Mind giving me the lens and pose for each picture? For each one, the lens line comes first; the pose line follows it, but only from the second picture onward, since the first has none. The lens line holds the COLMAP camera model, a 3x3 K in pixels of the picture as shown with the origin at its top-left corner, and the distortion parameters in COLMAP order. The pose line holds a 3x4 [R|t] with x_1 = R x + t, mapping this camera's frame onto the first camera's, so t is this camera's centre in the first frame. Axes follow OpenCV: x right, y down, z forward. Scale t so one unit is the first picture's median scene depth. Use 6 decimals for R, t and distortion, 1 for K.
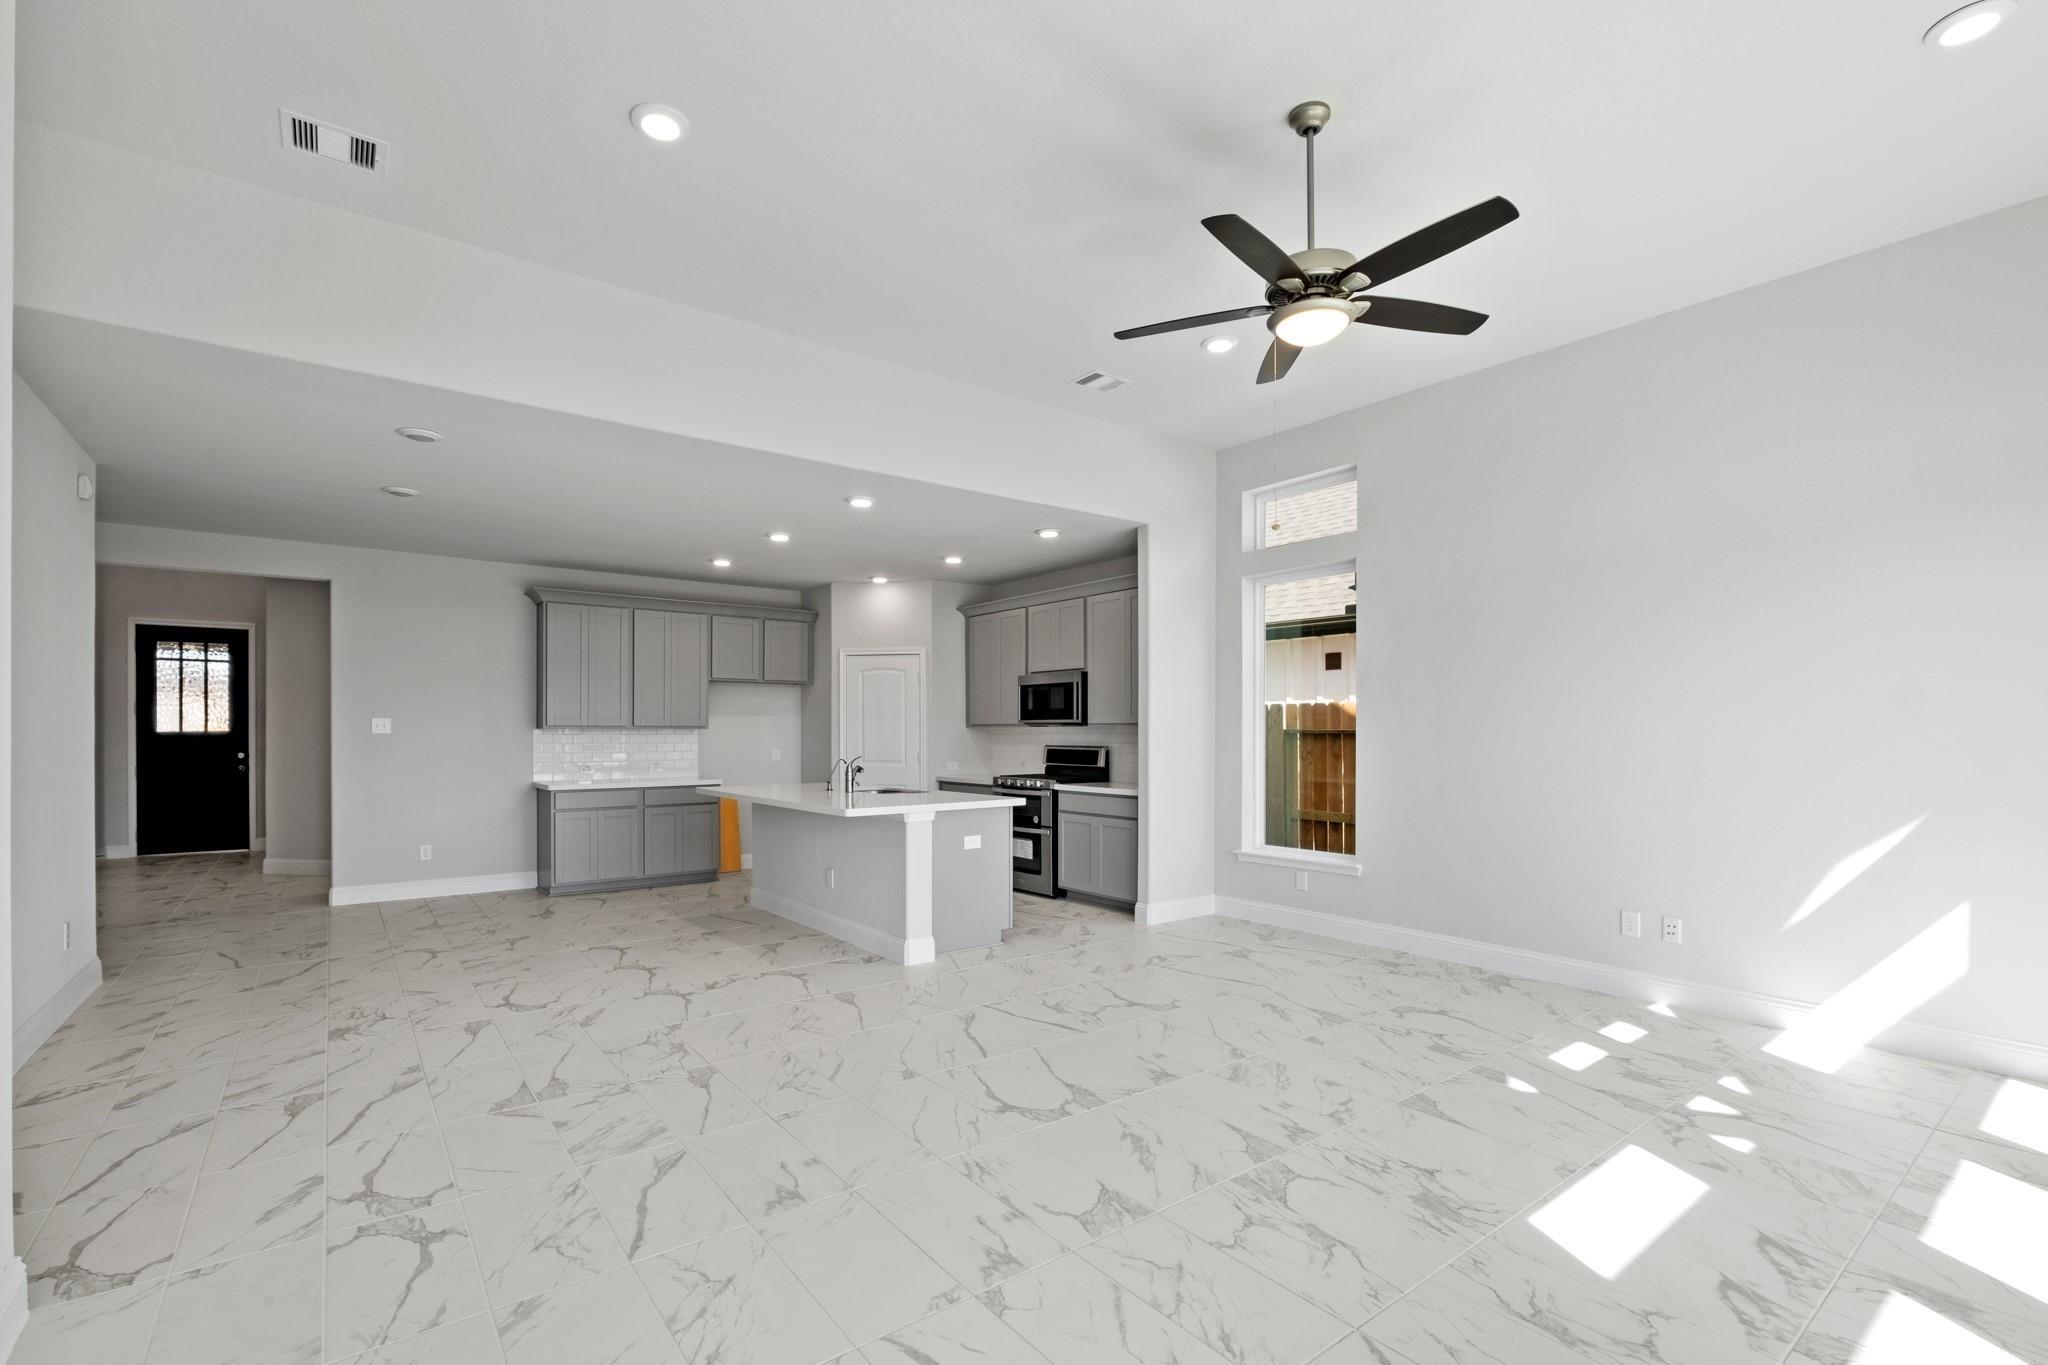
lens RADIAL K [[897.5, 0, 1037.6], [0, 897.5, 722.4], [0, 0, 1]] dist [-0.002216, 0.000119]
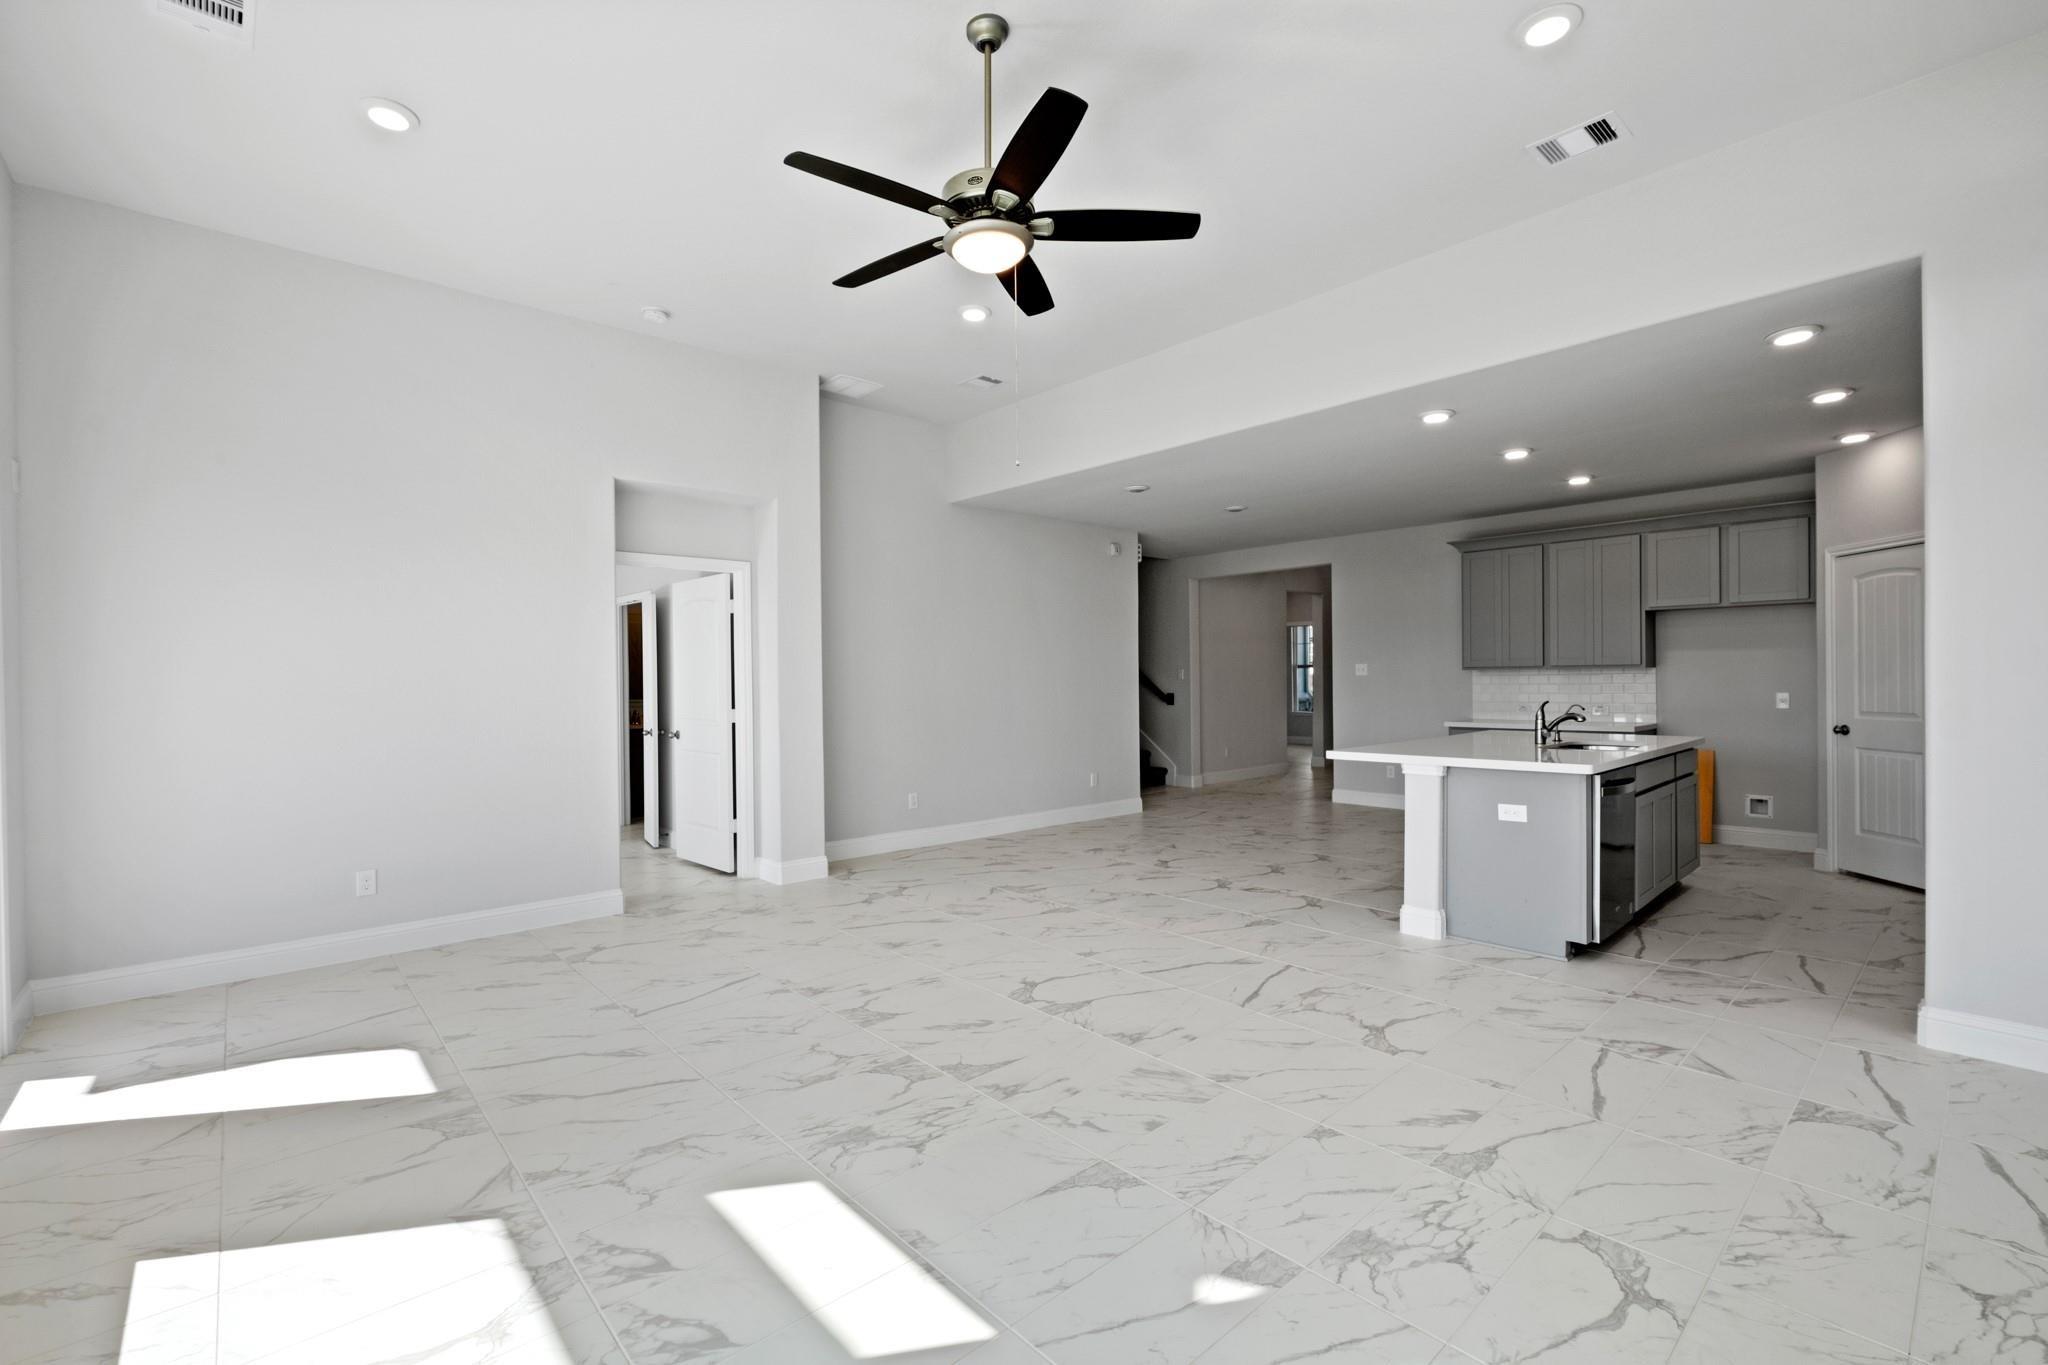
lens RADIAL K [[897.5, 0, 1006.4], [0, 897.5, 689.4], [0, 0, 1]] dist [-0.002216, 0.000119]
pose [[0.054646, 0.008768, -0.998467, 0.695958], [0.022791, 0.999690, 0.010026, 0.008405], [0.998246, -0.023304, 0.054429, 0.533266]]
